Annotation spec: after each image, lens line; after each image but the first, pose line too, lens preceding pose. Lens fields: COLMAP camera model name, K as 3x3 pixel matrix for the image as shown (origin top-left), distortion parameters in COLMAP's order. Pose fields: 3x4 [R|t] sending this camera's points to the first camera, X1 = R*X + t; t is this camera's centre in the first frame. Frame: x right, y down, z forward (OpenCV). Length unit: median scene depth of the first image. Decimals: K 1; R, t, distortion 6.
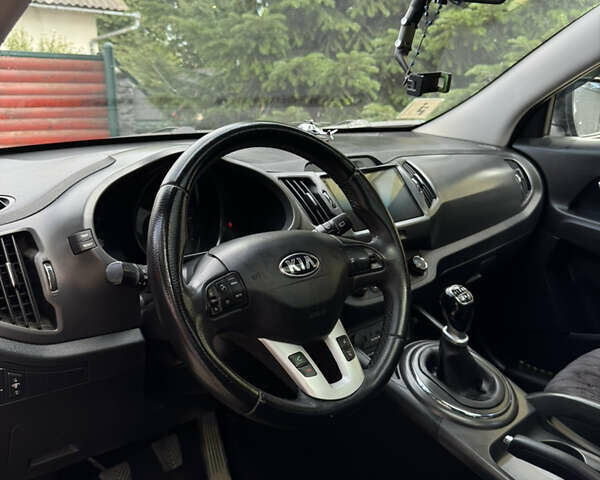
lens RADIAL K [[567.7, 0, 300.0], [0, 567.7, 240.0], [0, 0, 1]] dist [0.191154, -0.366134]
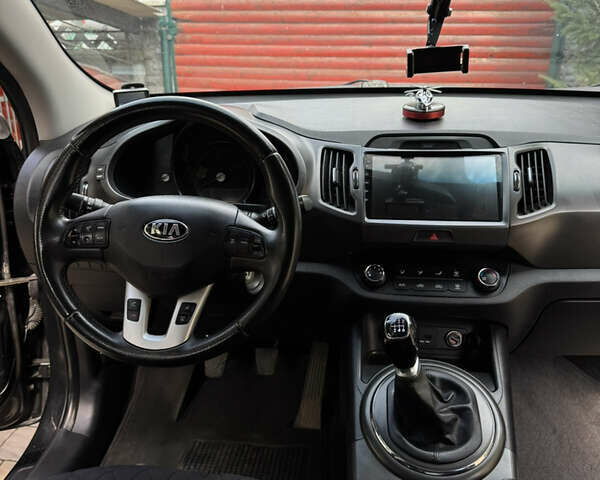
lens RADIAL K [[567.7, 0, 300.0], [0, 567.7, 240.0], [0, 0, 1]] dist [0.191154, -0.366134]
pose [[0.658154, 0.270924, -0.702448, 0.576800], [-0.177206, 0.962543, 0.205207, -0.128200], [0.731731, -0.010580, 0.681511, 0.245211]]
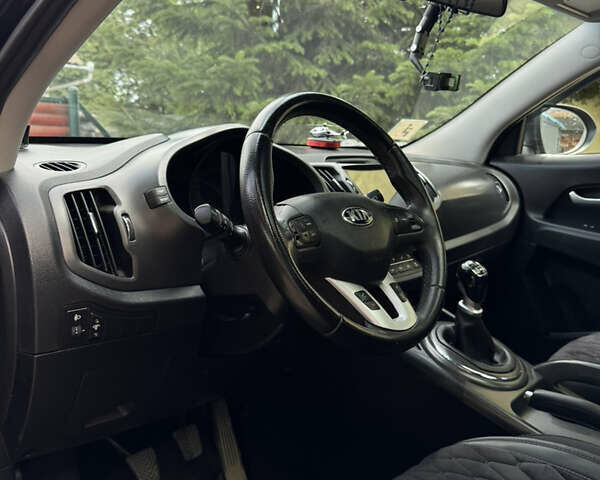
lens RADIAL K [[567.7, 0, 300.0], [0, 567.7, 240.0], [0, 0, 1]] dist [0.191154, -0.366134]
pose [[0.995606, 0.000037, 0.093642, -0.128097], [0.009059, 0.995272, -0.096703, 0.115789], [-0.093203, 0.097127, 0.990898, -0.054443]]
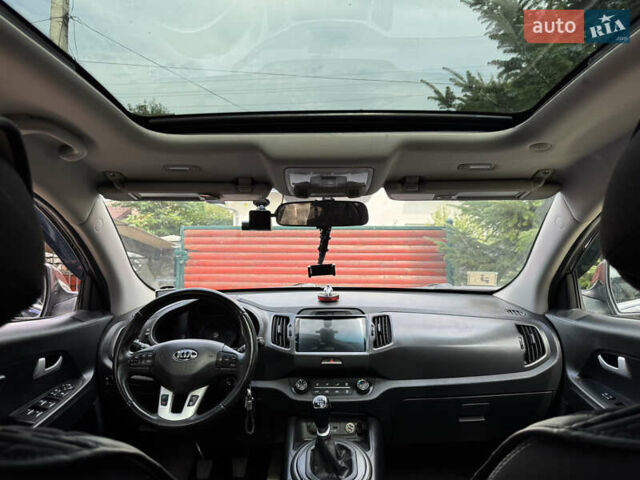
lens RADIAL K [[468.7, 0, 320.0], [0, 468.7, 240.0], [0, 0, 1]] dist [0.039074, -0.004634]
pose [[0.719621, -0.008880, -0.694310, 0.939998], [-0.166066, 0.968699, -0.184509, -0.077616], [0.674216, 0.248078, 0.695622, -0.000824]]
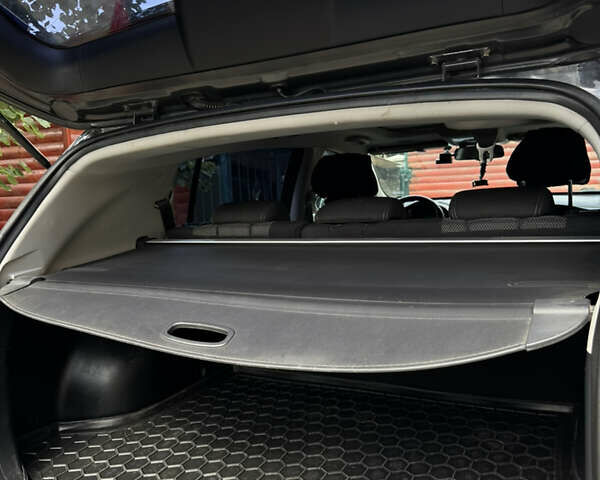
lens RADIAL K [[567.7, 0, 300.0], [0, 567.7, 240.0], [0, 0, 1]] dist [0.191154, -0.366134]
pose [[0.328423, 0.099449, -0.939281, 2.205372], [-0.162939, 0.985498, 0.047370, 0.031401], [0.930370, 0.137488, 0.339865, -0.710257]]
